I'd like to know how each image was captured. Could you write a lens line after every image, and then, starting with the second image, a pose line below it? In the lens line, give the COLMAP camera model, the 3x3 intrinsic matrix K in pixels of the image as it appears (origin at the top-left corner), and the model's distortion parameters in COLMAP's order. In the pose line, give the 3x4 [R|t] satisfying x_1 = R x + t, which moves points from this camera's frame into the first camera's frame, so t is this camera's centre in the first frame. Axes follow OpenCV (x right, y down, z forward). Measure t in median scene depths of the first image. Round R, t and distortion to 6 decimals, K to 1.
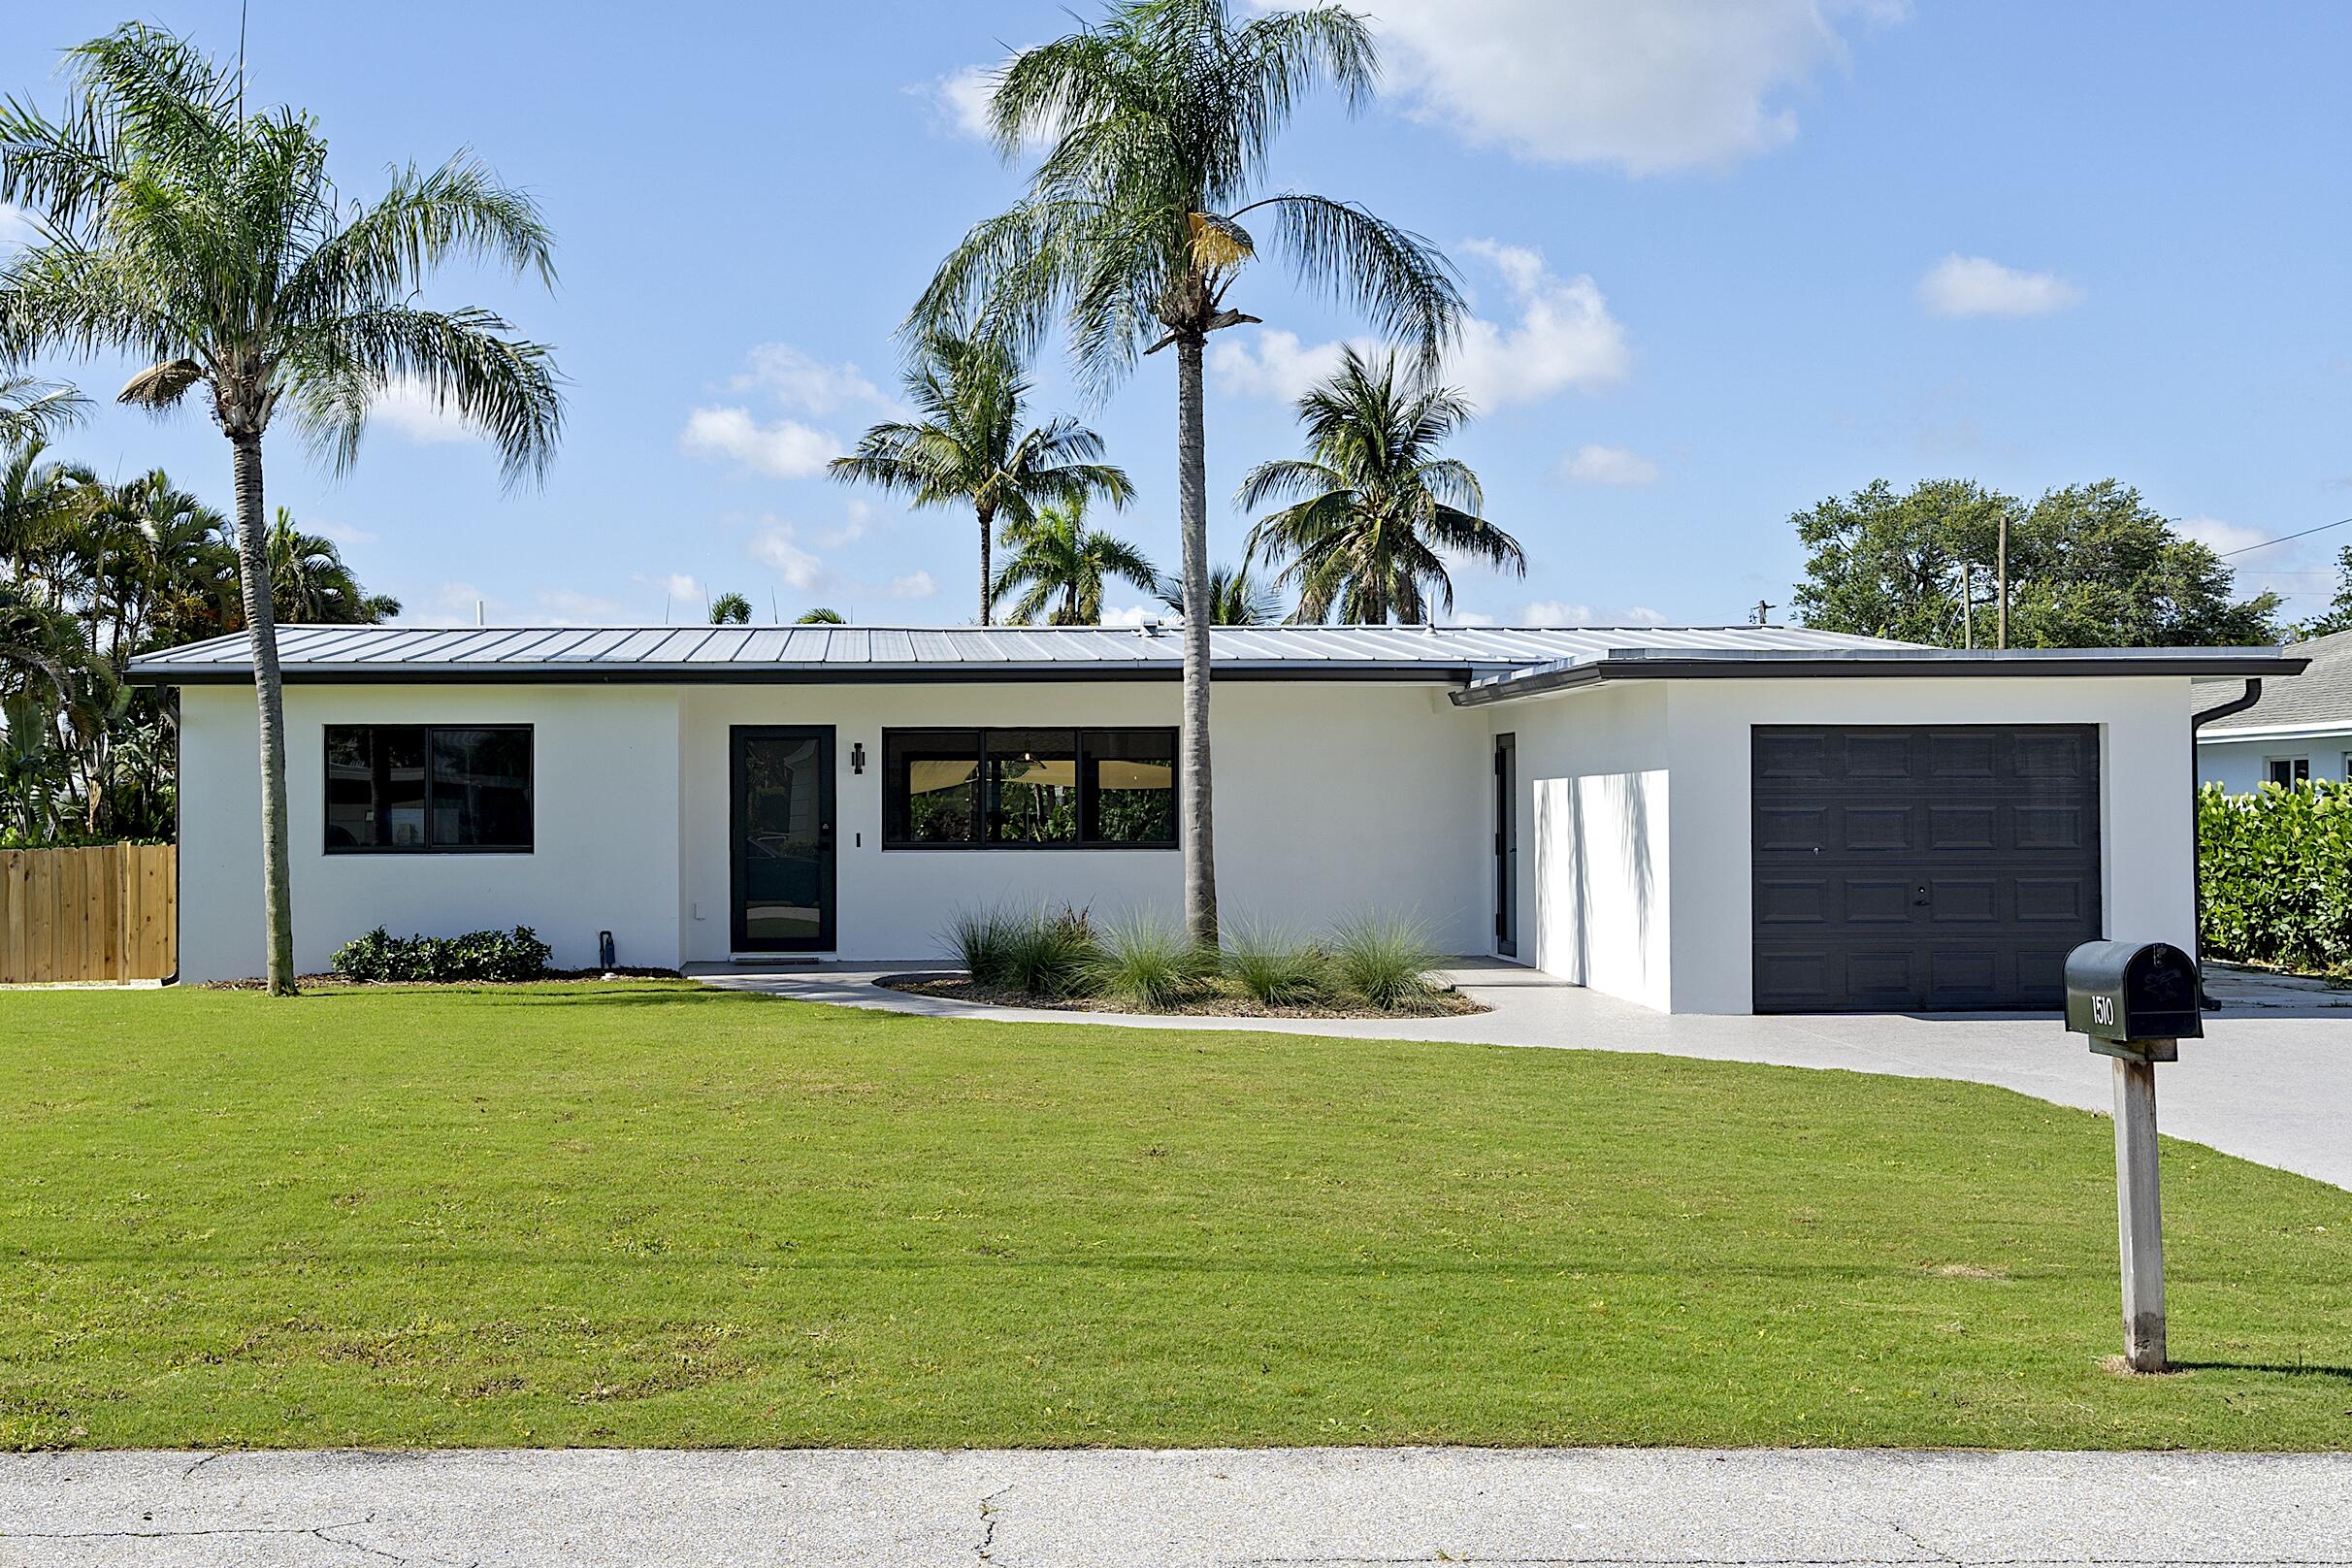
lens RADIAL K [[2522.3, 0, 1008.6], [0, 2522.3, 789.7], [0, 0, 1]] dist [-0.030989, 0.000000]
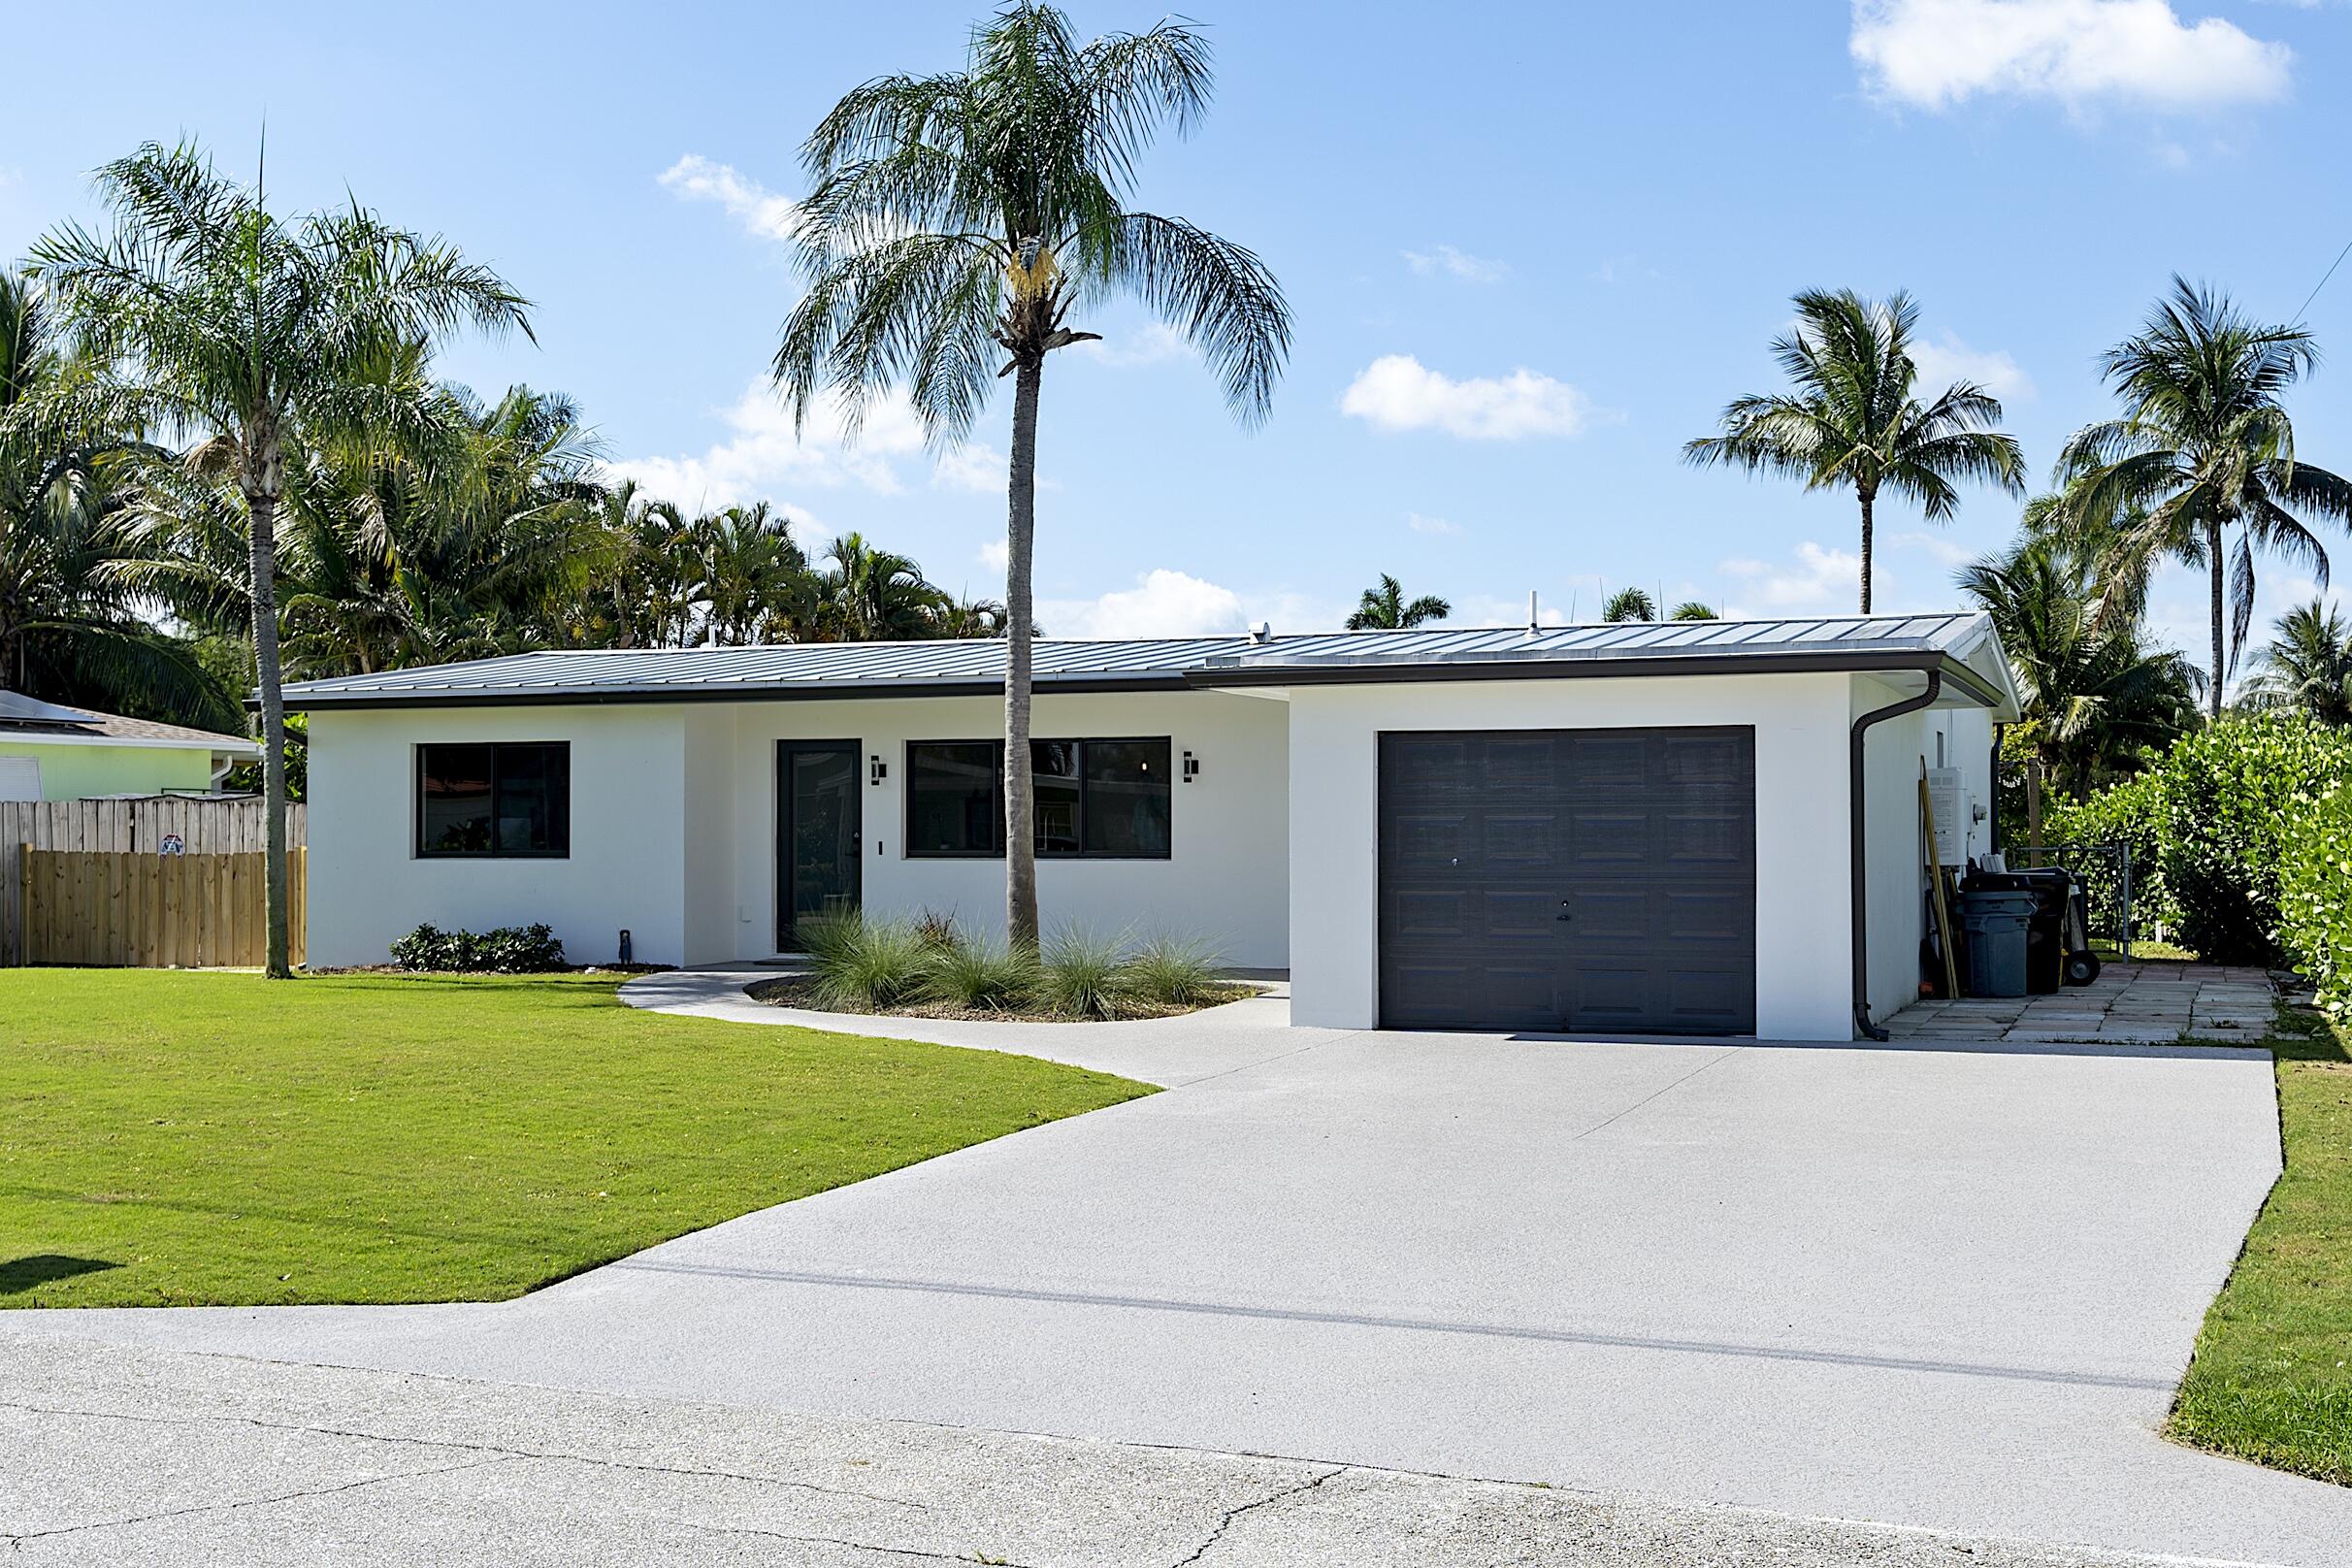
lens RADIAL K [[2787.8, 0, 1169.8], [0, 2787.8, 776.7], [0, 0, 1]] dist [0.014404, 0.000000]
pose [[0.918766, -0.005349, -0.394766, 0.530196], [0.001776, 0.999954, -0.009416, 0.001451], [0.394798, 0.007950, 0.918733, -0.019095]]
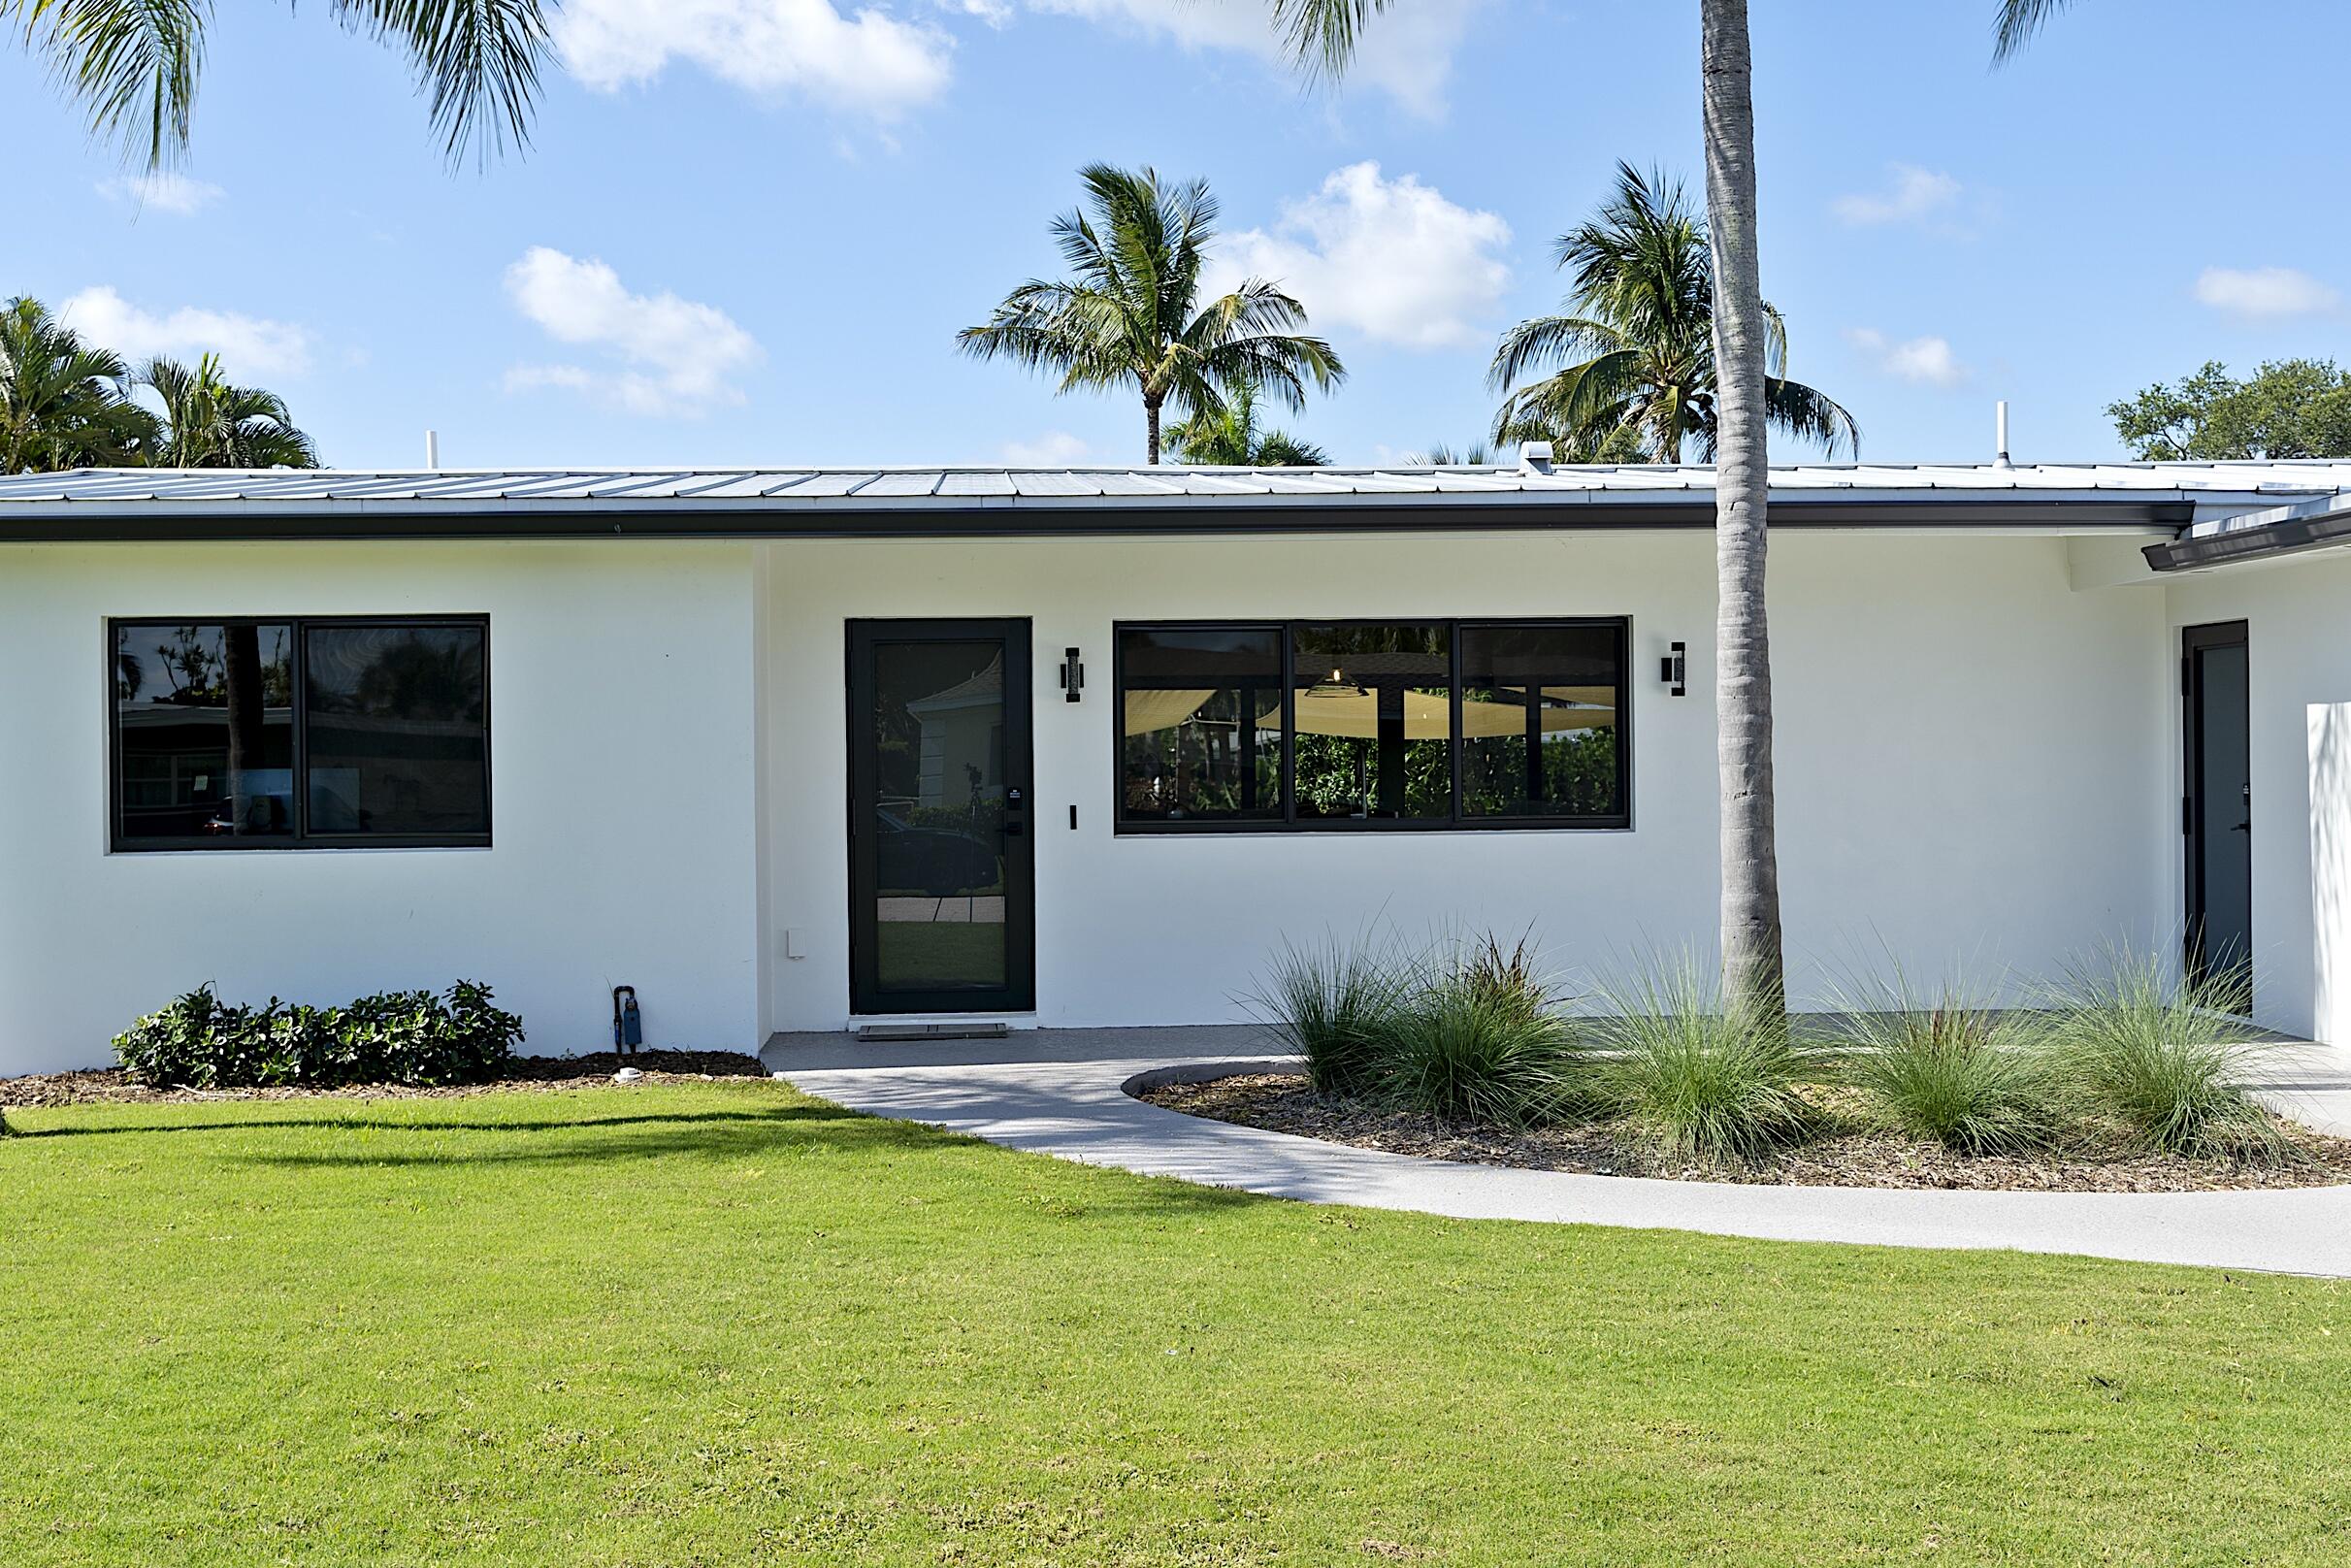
lens RADIAL K [[2786.6, 0, 1182.5], [0, 2786.6, 778.0], [0, 0, 1]] dist [0.014404, 0.000000]
pose [[0.999885, -0.006771, 0.013557, -0.044737], [0.006604, 0.999902, 0.012316, 0.003541], [-0.013639, -0.012225, 0.999832, 0.381588]]
